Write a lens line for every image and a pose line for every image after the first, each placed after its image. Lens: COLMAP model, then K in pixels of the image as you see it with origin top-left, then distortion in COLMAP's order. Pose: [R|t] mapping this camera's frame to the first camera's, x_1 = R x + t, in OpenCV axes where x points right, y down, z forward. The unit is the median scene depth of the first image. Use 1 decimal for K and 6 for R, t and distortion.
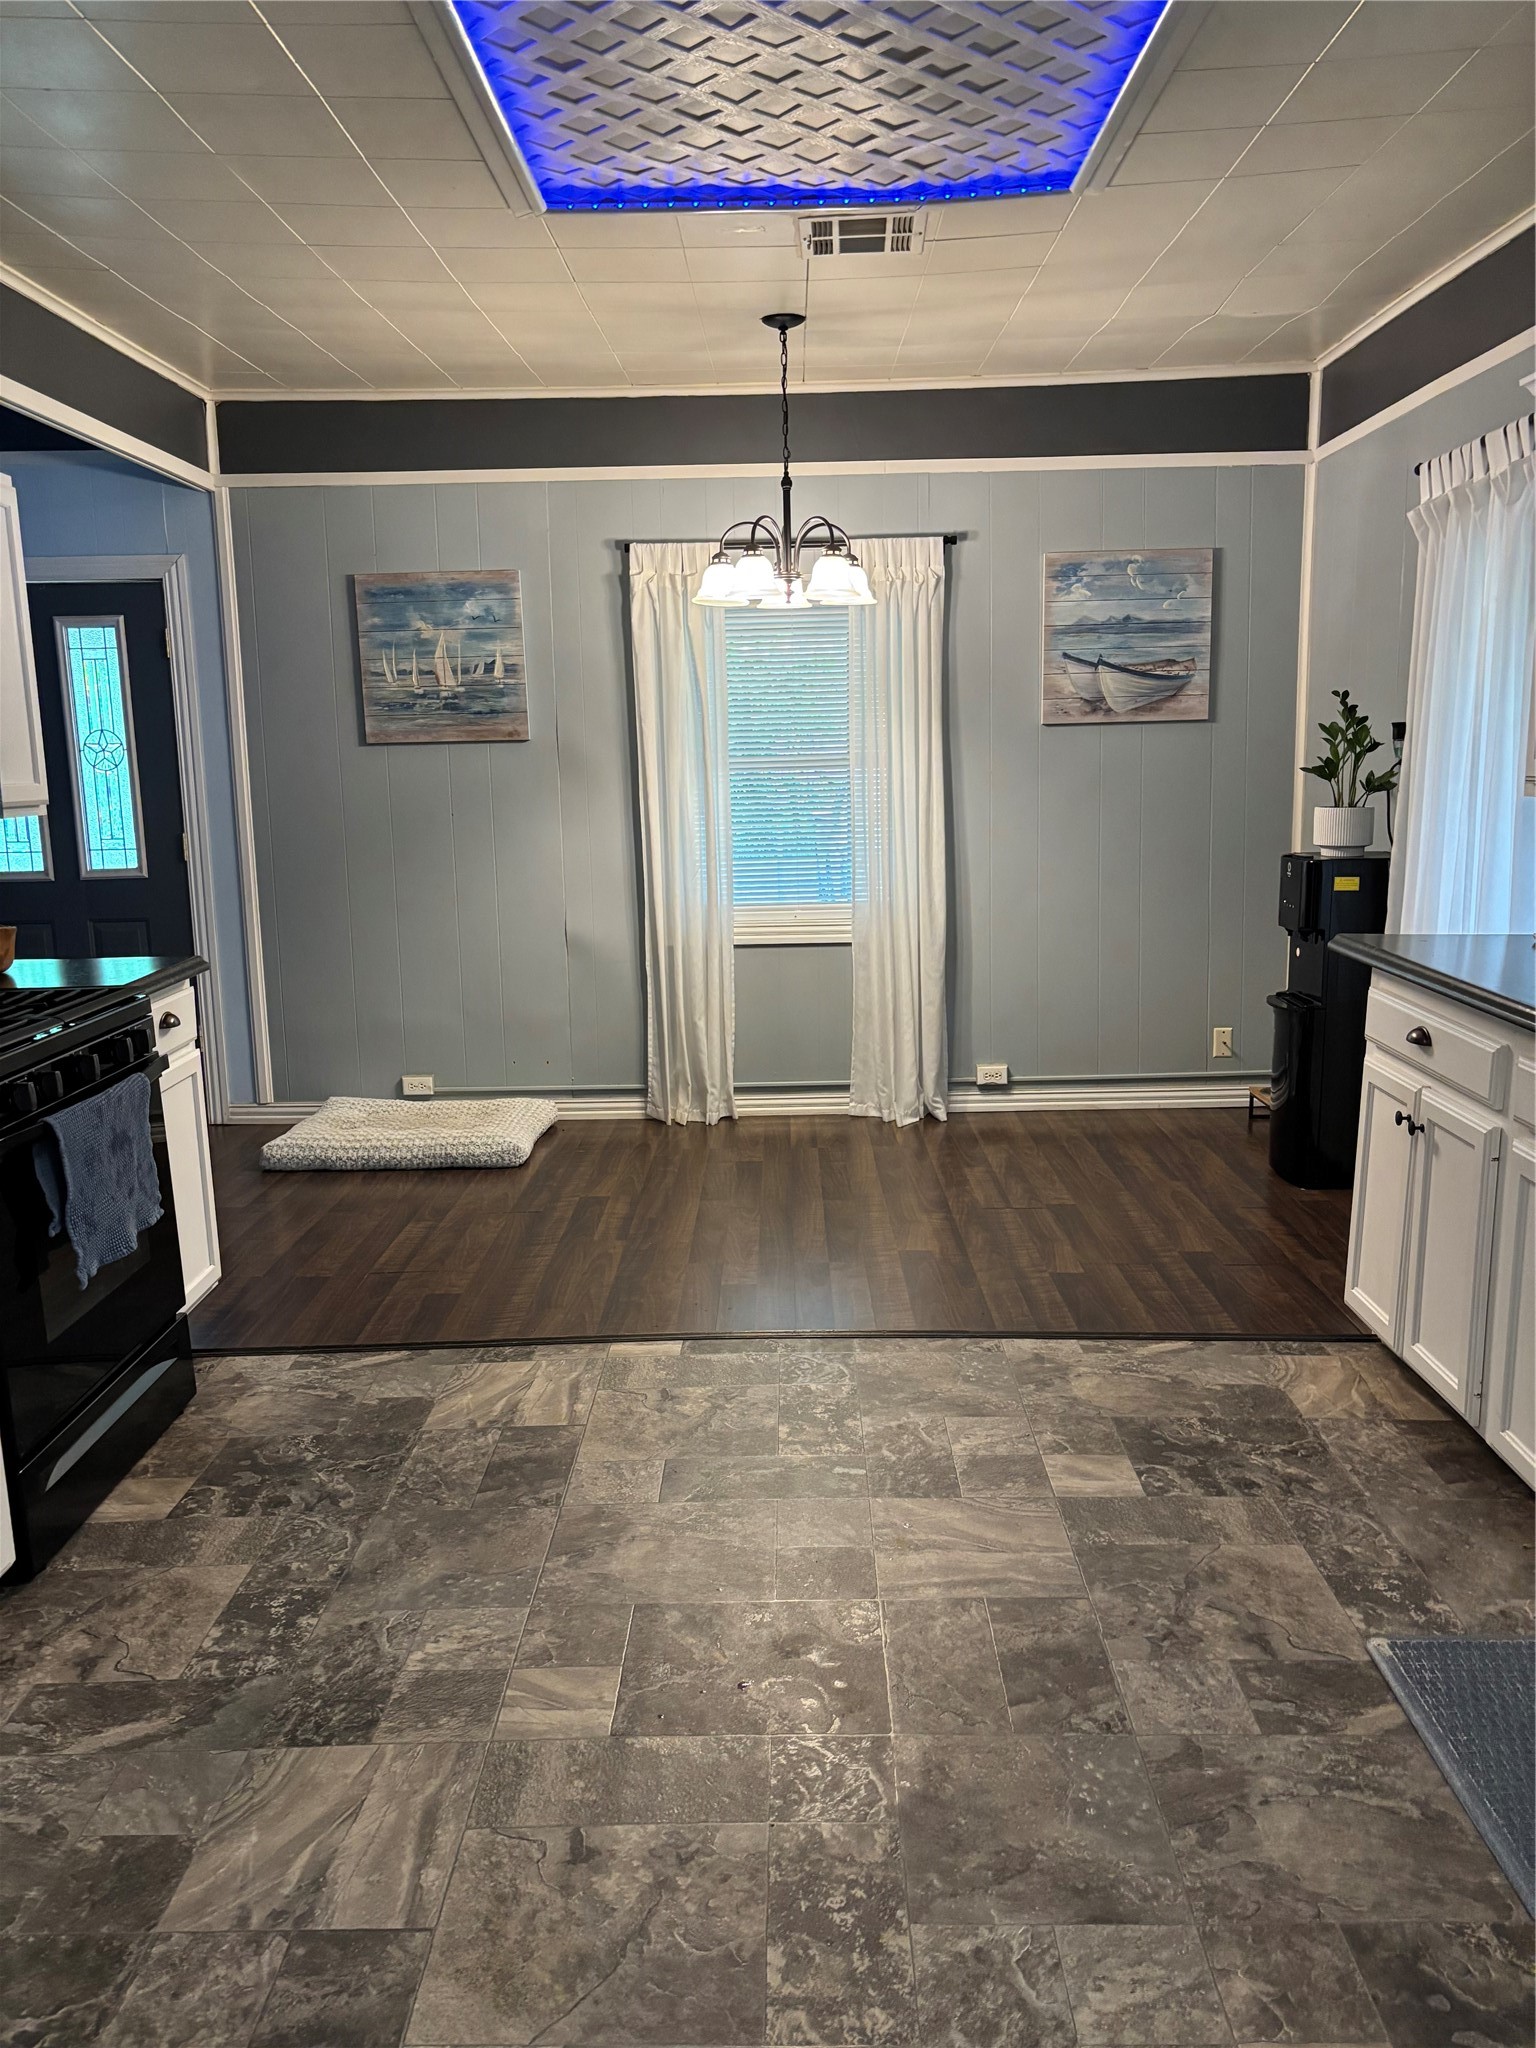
lens RADIAL K [[1530.8, 0, 768.0], [0, 1530.8, 1024.0], [0, 0, 1]] dist [0.031449, -0.001038]
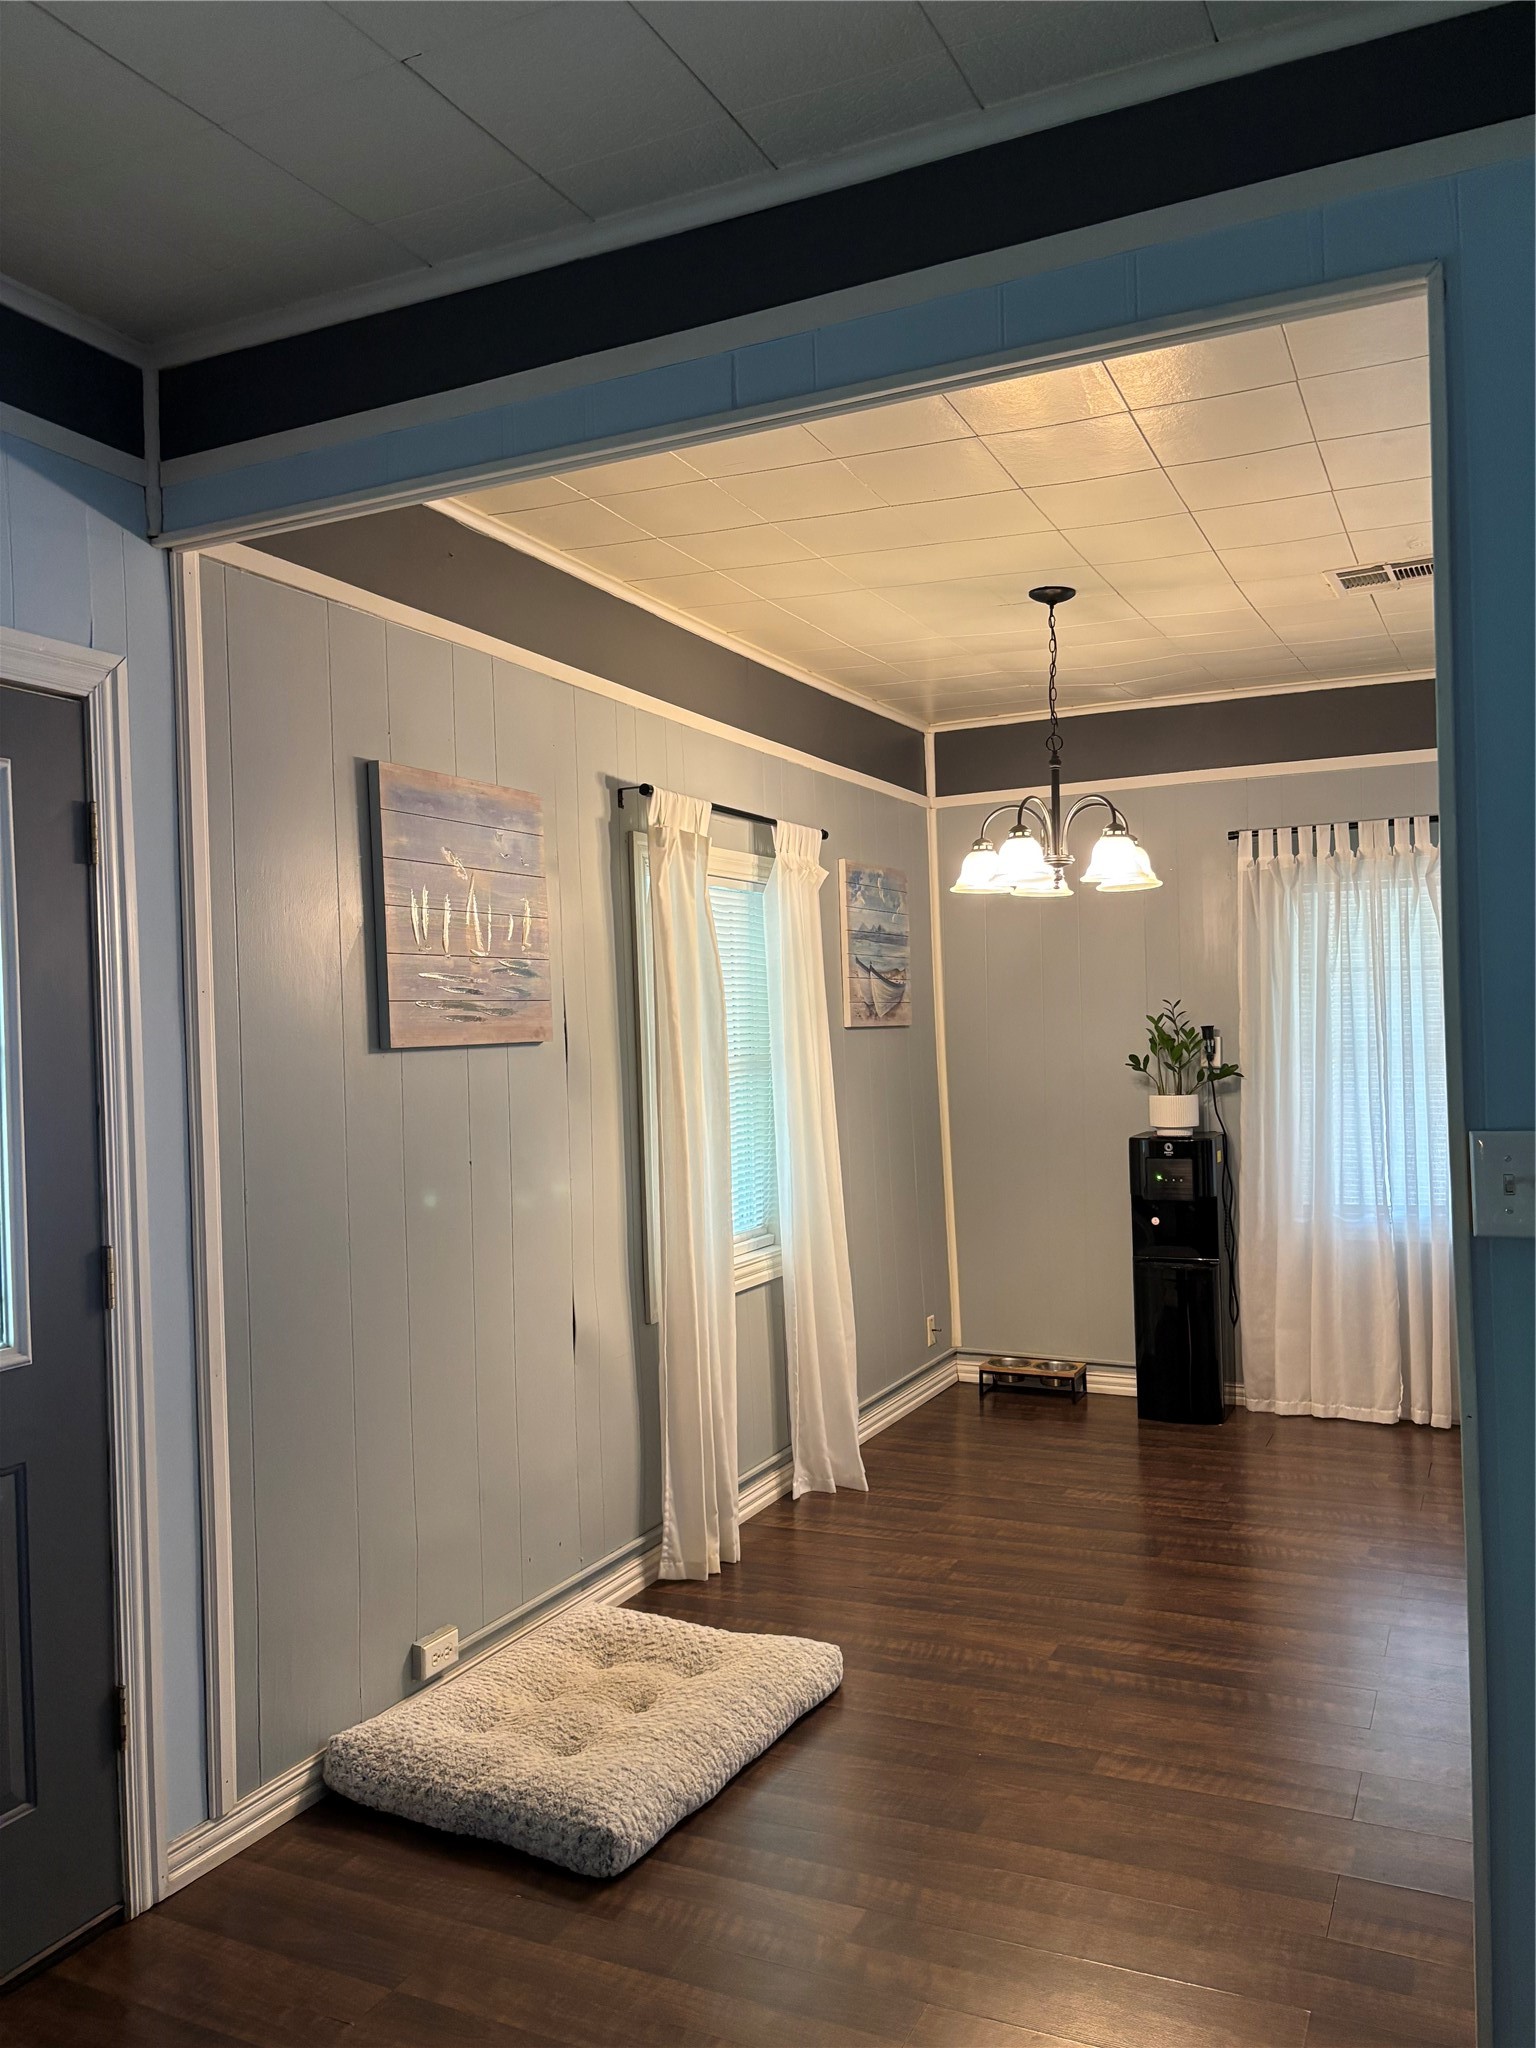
lens RADIAL K [[1530.8, 0, 768.0], [0, 1530.8, 1024.0], [0, 0, 1]] dist [0.031449, -0.001038]
pose [[0.424927, 0.013459, 0.905127, -0.724663], [0.176426, 0.979484, -0.097390, -0.113460], [-0.887869, 0.201072, 0.413835, 0.650813]]
